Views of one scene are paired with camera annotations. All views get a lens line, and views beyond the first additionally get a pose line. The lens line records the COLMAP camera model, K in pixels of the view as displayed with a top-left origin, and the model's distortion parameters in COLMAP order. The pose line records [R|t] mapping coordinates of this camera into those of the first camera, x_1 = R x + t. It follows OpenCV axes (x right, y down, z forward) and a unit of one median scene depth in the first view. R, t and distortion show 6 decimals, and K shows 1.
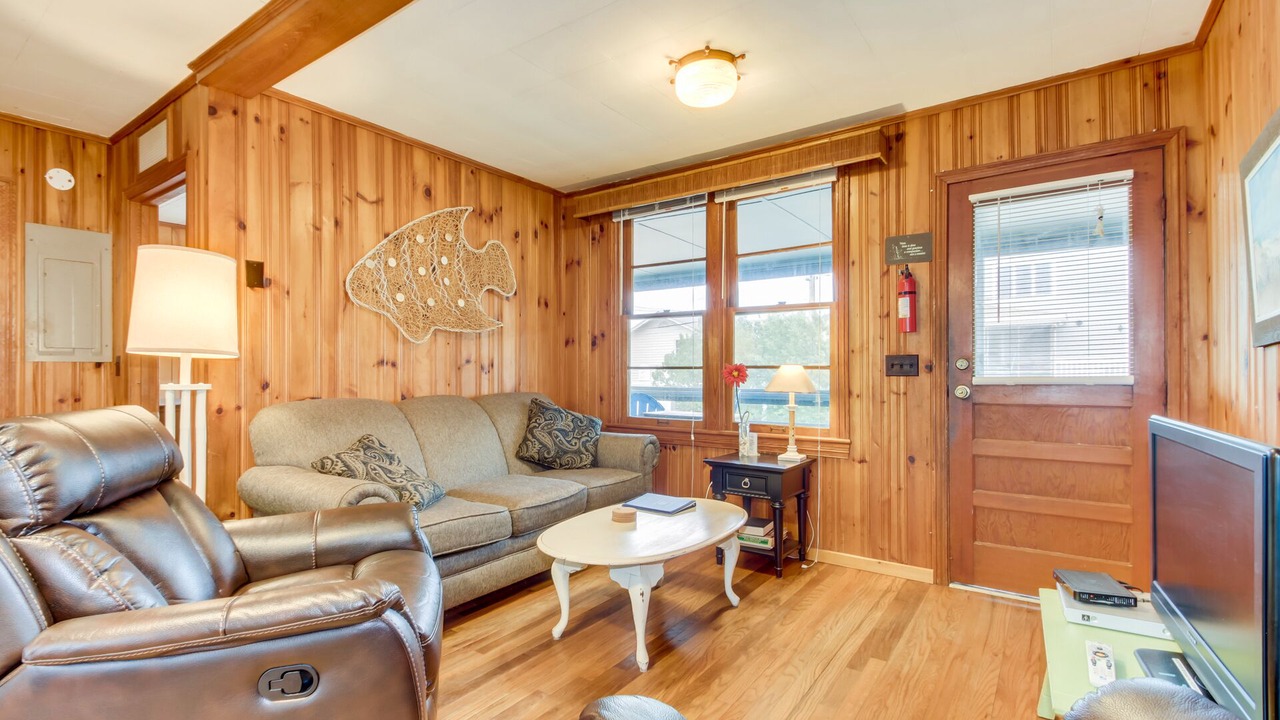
lens RADIAL K [[591.9, 0, 645.8], [0, 591.9, 365.5], [0, 0, 1]] dist [-0.002237, 0.000123]
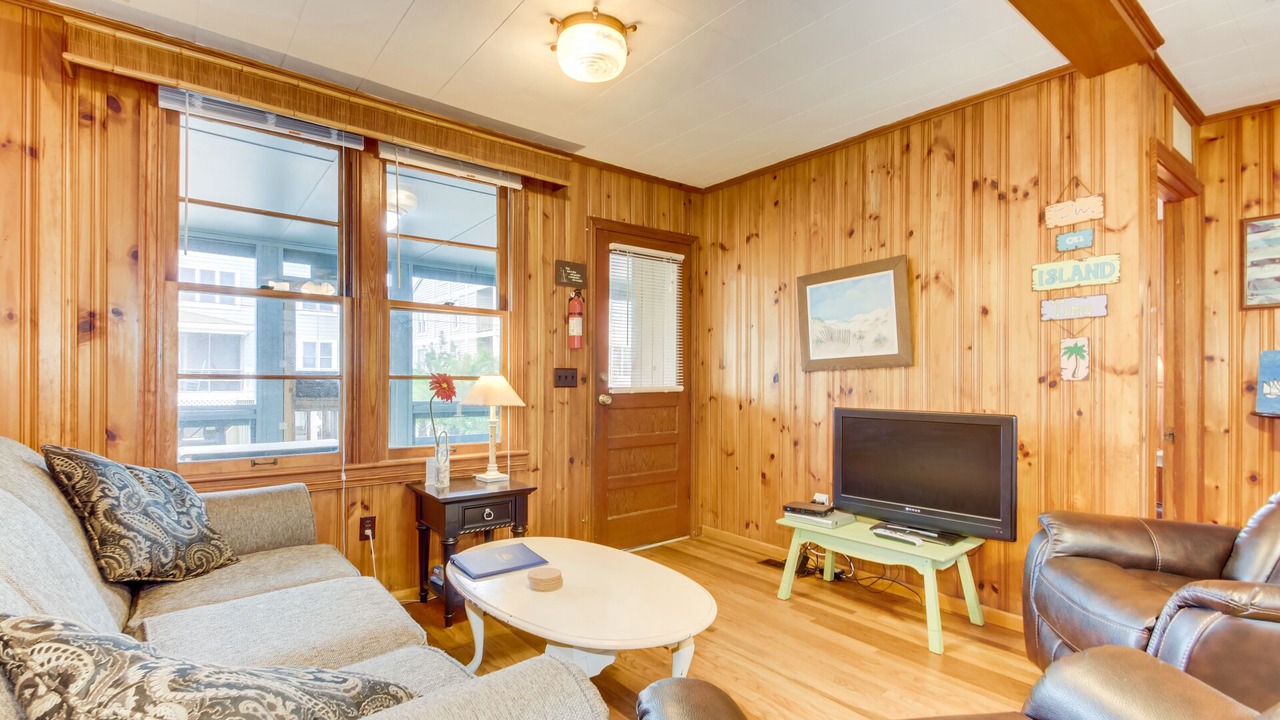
lens RADIAL K [[553.5, 0, 639.0], [0, 553.5, 382.6], [0, 0, 1]] dist [0.000192, -0.000110]
pose [[0.302250, 0.000688, 0.953228, -0.503380], [-0.011231, 0.999933, 0.002839, 0.004668], [-0.953162, -0.011563, 0.302238, 0.533600]]
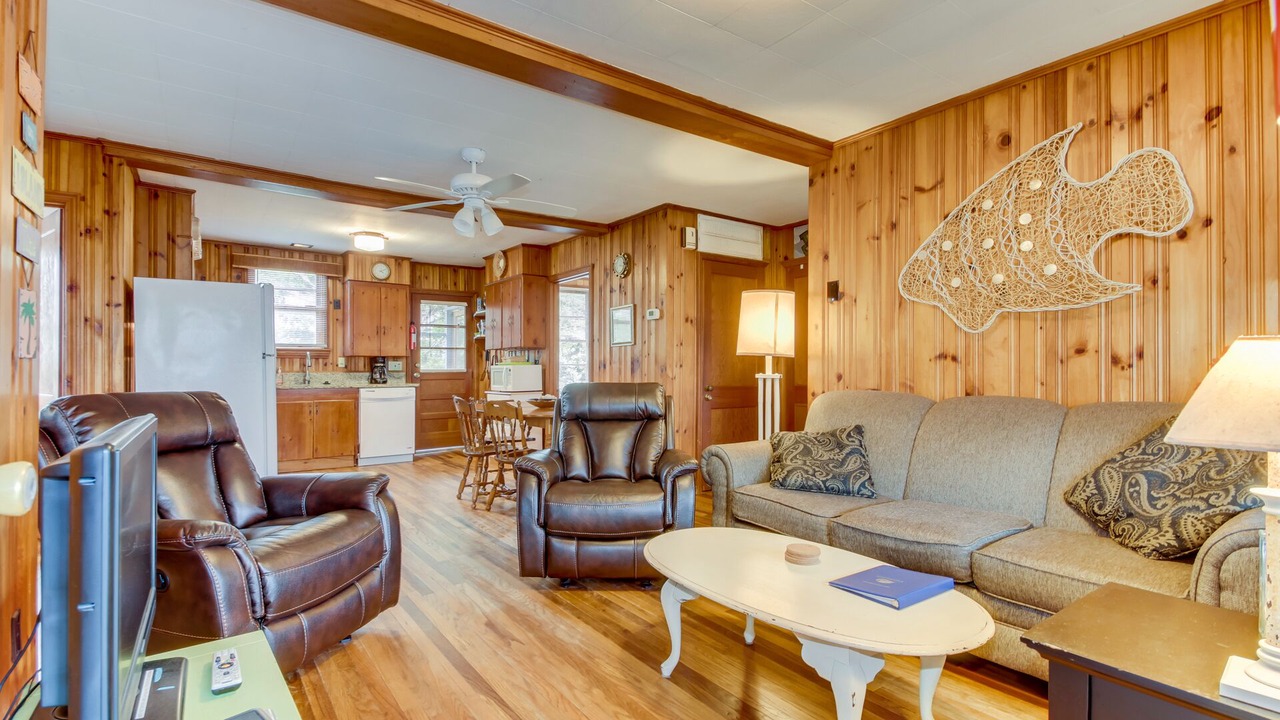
lens RADIAL K [[591.9, 0, 645.8], [0, 591.9, 365.5], [0, 0, 1]] dist [-0.002237, 0.000123]
pose [[-0.324127, -0.004895, -0.946001, 0.552596], [0.009246, 0.999922, -0.008342, 0.012476], [0.945968, -0.011451, -0.324057, 0.814860]]
